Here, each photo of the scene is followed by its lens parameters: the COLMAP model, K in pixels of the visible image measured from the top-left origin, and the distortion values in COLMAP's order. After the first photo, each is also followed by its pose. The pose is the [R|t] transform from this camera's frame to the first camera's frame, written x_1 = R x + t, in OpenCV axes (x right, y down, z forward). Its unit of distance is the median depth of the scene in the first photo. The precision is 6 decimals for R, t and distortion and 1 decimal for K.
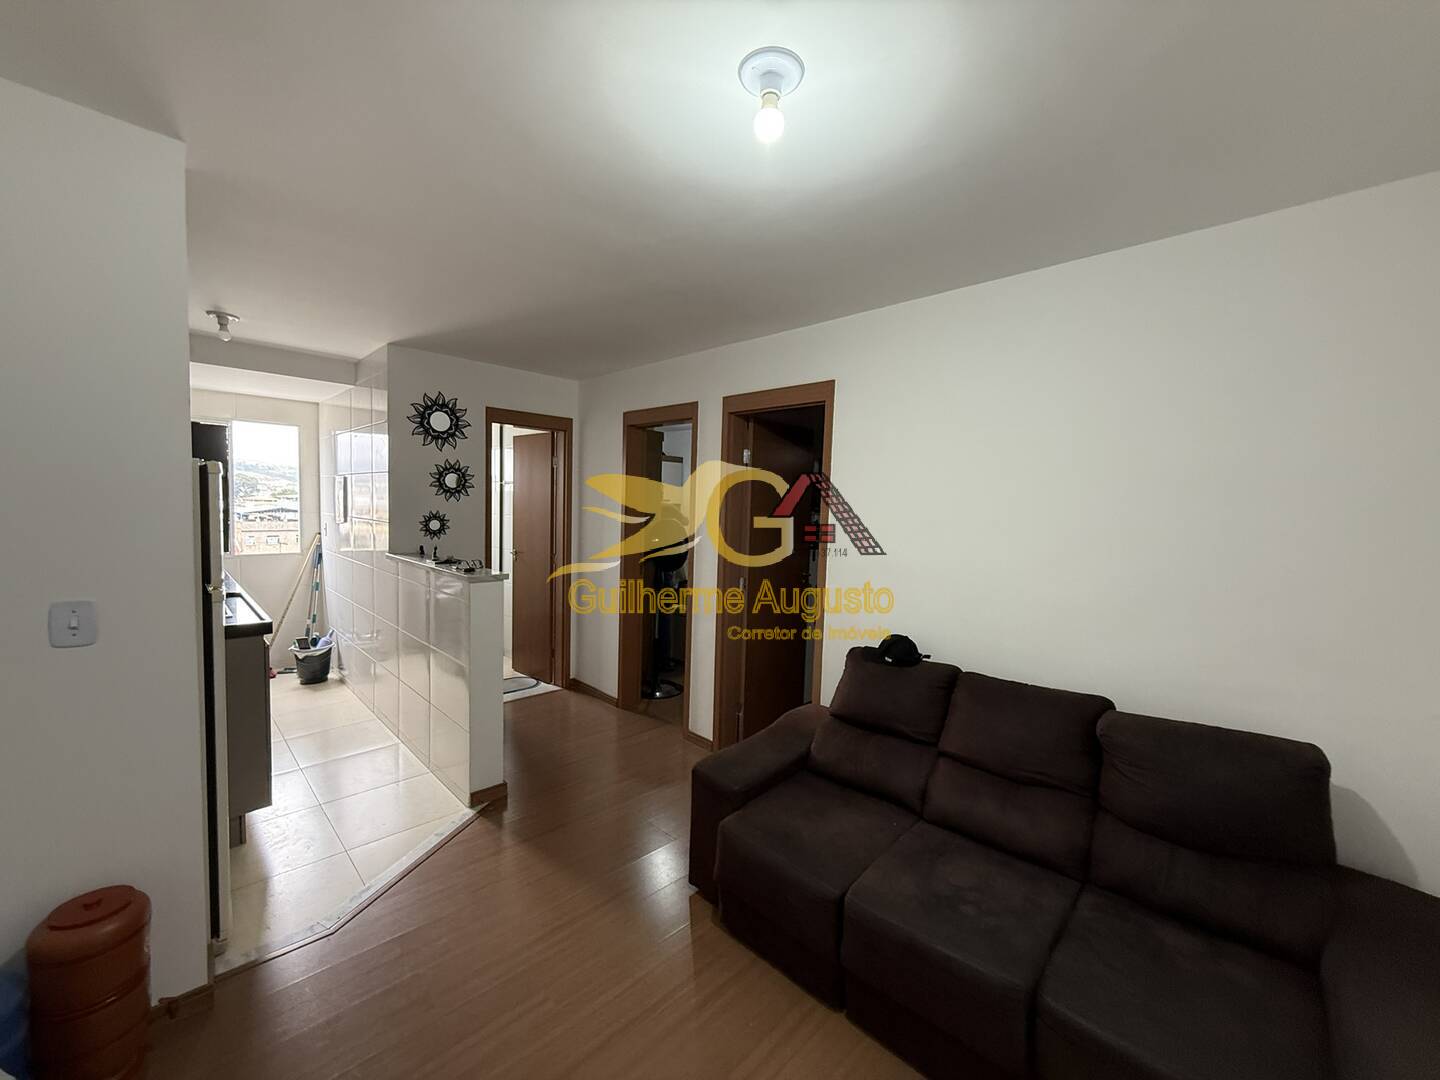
lens RADIAL K [[572.0, 0, 724.4], [0, 572.0, 544.7], [0, 0, 1]] dist [0.000941, 0.000092]
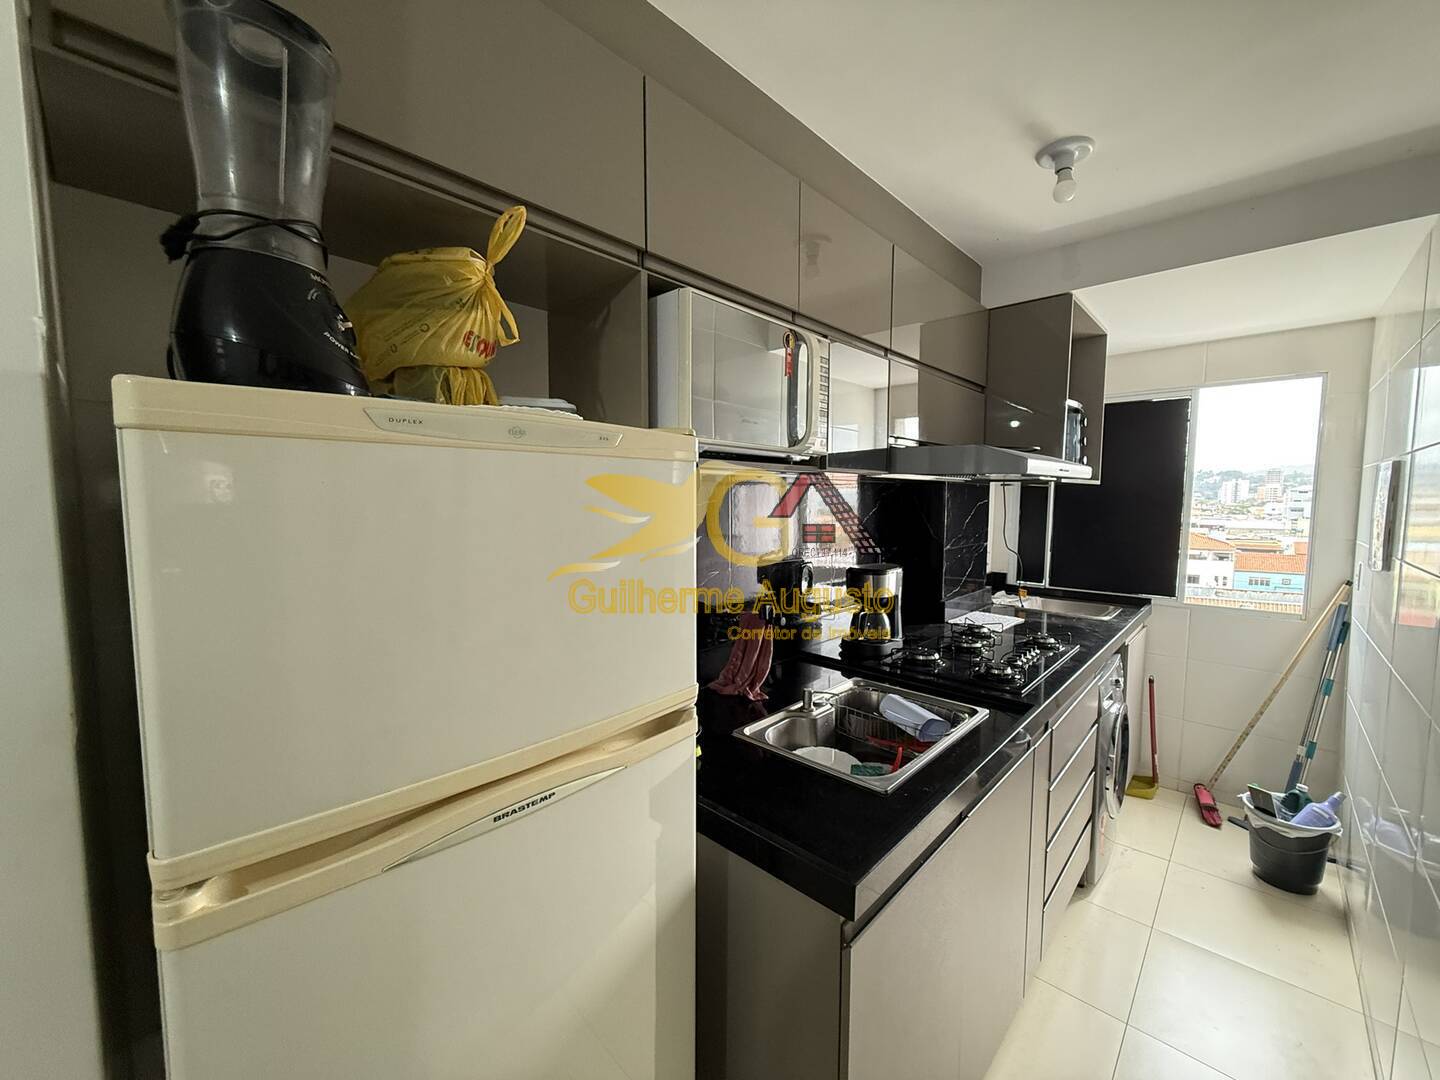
lens RADIAL K [[572.0, 0, 722.2], [0, 572.0, 541.6], [0, 0, 1]] dist [0.000941, 0.000092]
pose [[0.034791, 0.048613, -0.998212, -0.236095], [-0.069533, 0.996514, 0.046107, -0.041430], [0.996973, 0.067805, 0.038050, 0.445919]]
